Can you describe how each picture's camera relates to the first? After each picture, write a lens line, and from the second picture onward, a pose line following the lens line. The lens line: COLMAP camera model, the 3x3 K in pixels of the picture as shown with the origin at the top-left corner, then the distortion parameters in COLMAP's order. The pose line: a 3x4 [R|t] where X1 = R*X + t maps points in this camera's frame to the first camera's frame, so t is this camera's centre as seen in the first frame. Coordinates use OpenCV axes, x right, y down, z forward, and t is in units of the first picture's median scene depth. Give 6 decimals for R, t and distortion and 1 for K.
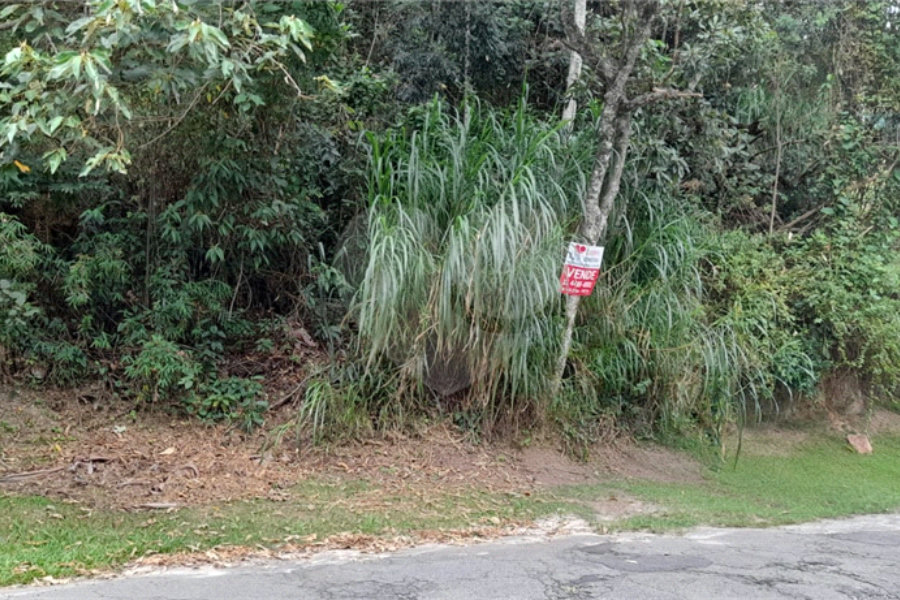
lens RADIAL K [[981.3, 0, 436.4], [0, 981.3, 294.9], [0, 0, 1]] dist [0.088720, -0.126785]
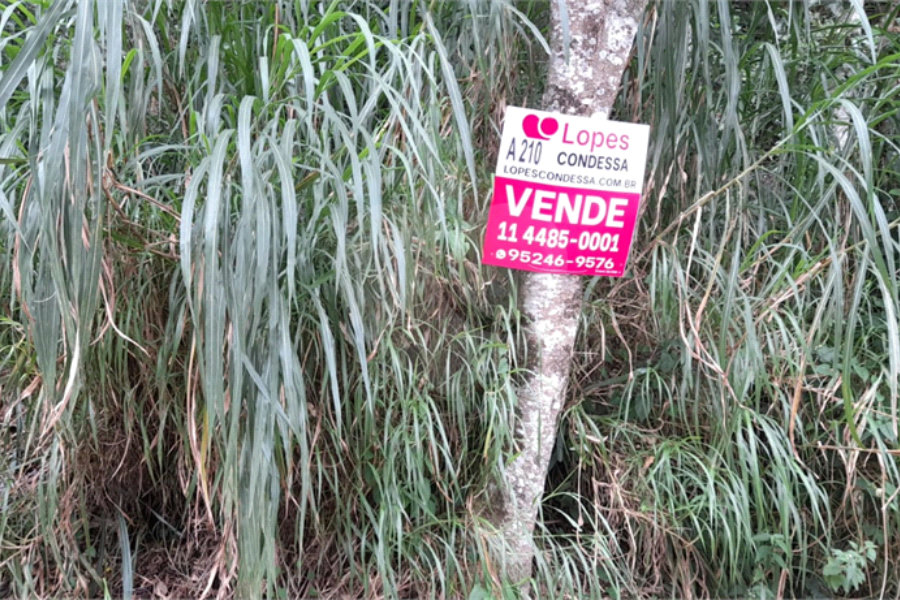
lens RADIAL K [[981.3, 0, 436.4], [0, 981.3, 294.9], [0, 0, 1]] dist [0.088720, -0.126785]
pose [[0.889912, -0.033892, -0.454872, 0.241360], [-0.002366, 0.996879, -0.078906, 0.031703], [0.456127, 0.071296, 0.887054, 0.646287]]
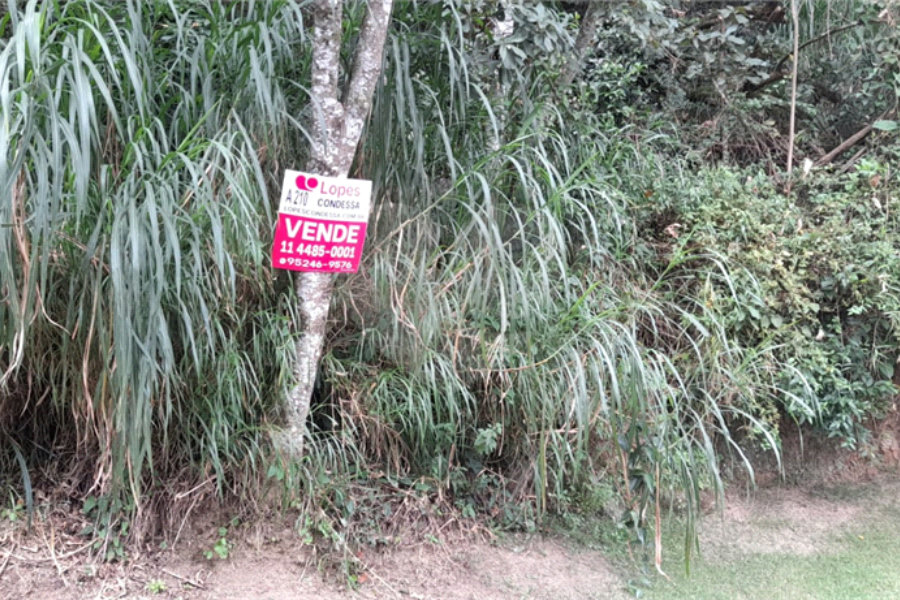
lens RADIAL K [[981.3, 0, 436.4], [0, 981.3, 294.9], [0, 0, 1]] dist [0.088720, -0.126785]
pose [[0.984210, -0.037310, -0.173029, 0.280011], [0.033342, 0.999111, -0.025788, 0.026883], [0.173838, 0.019612, 0.984579, 0.456235]]
